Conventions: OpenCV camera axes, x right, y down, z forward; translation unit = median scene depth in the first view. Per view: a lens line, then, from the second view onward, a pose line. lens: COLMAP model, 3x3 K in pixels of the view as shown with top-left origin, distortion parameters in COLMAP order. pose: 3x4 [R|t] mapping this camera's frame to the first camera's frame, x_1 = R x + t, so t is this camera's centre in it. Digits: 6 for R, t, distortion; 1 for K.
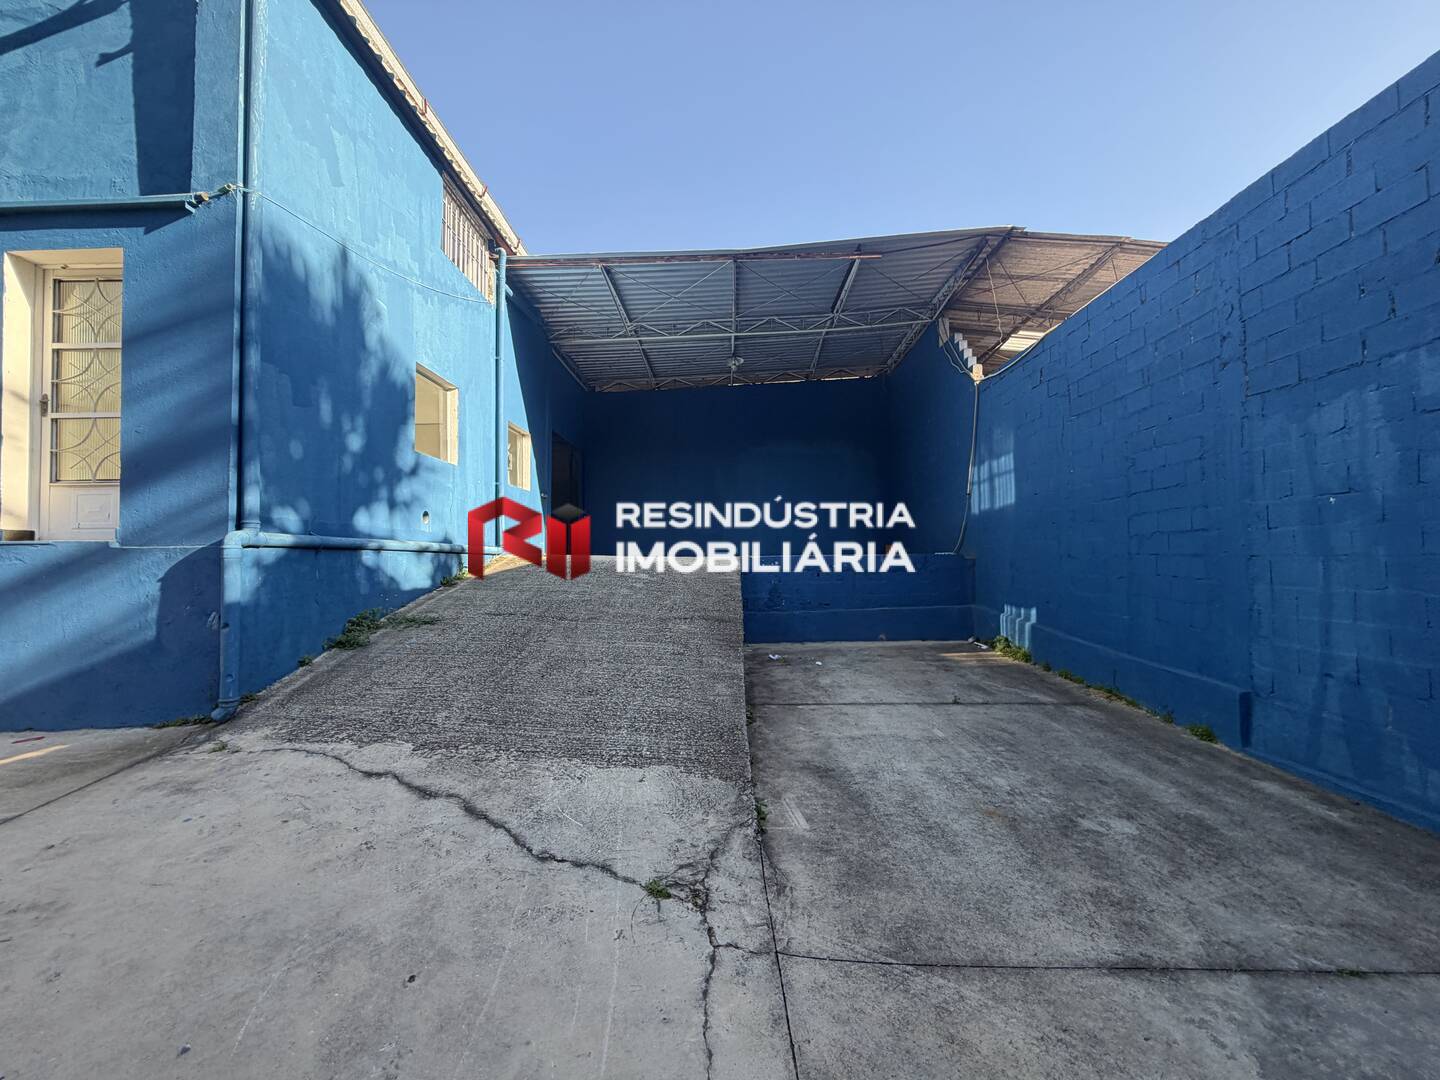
lens RADIAL K [[575.0, 0, 718.2], [0, 575.0, 539.4], [0, 0, 1]] dist [-0.000857, 0.000267]
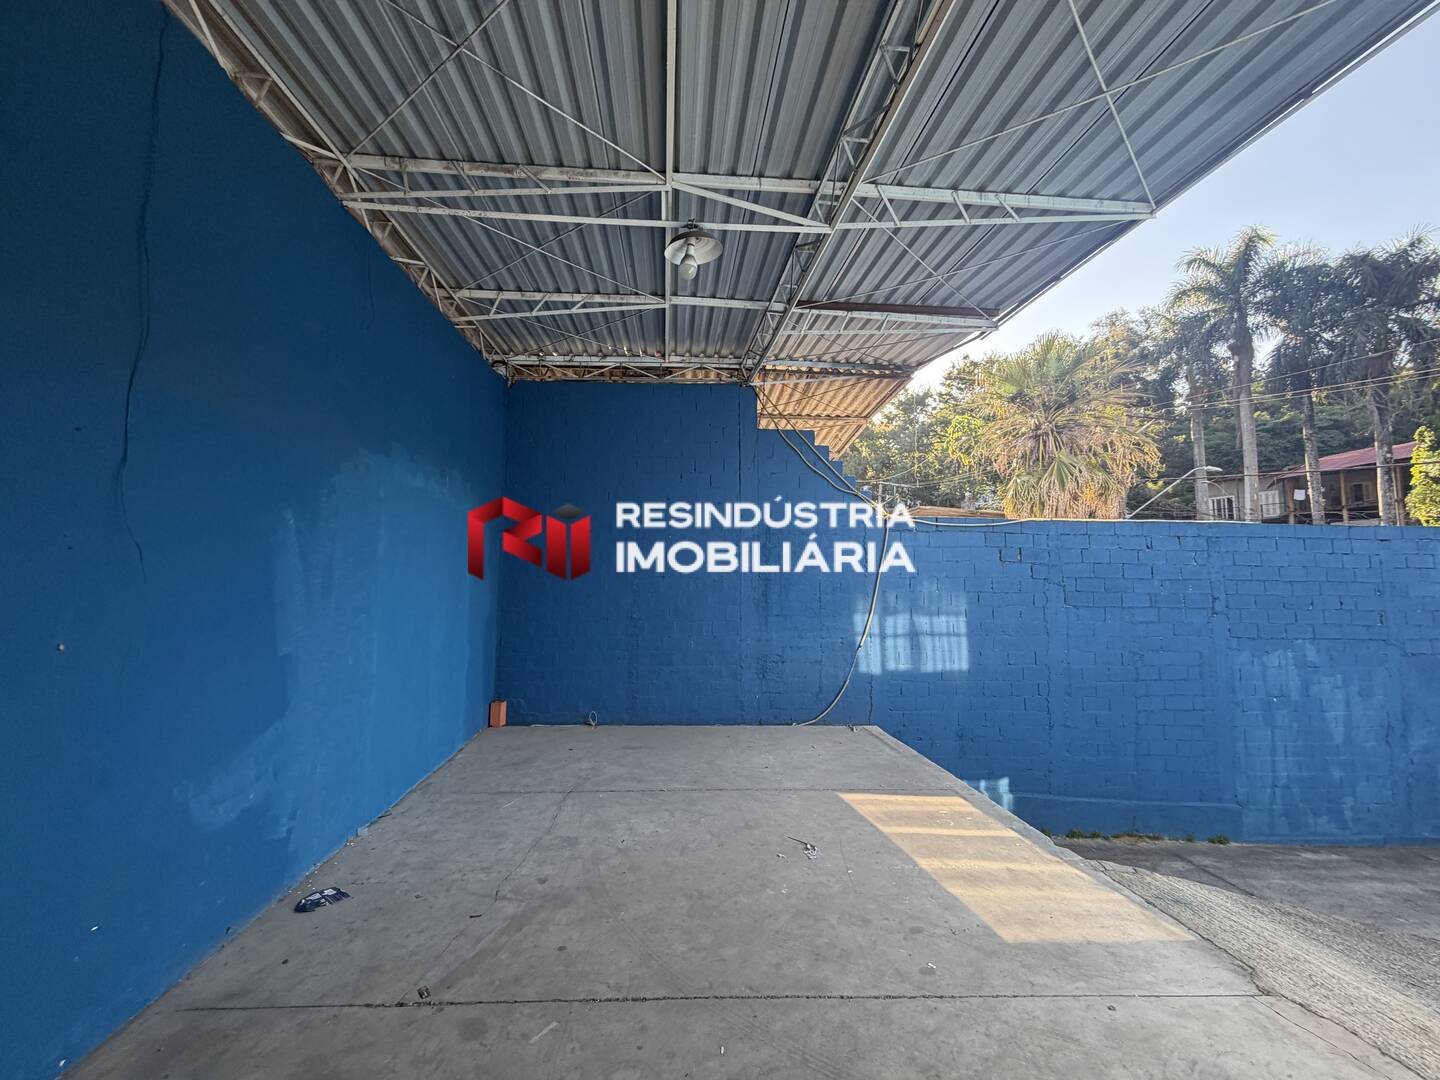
lens RADIAL K [[575.0, 0, 718.2], [0, 575.0, 539.4], [0, 0, 1]] dist [-0.000857, 0.000267]
pose [[-0.072075, 0.073913, 0.994657, -0.119657], [-0.044154, 0.996036, -0.077215, -0.052396], [-0.996421, -0.049483, -0.068526, 0.419262]]
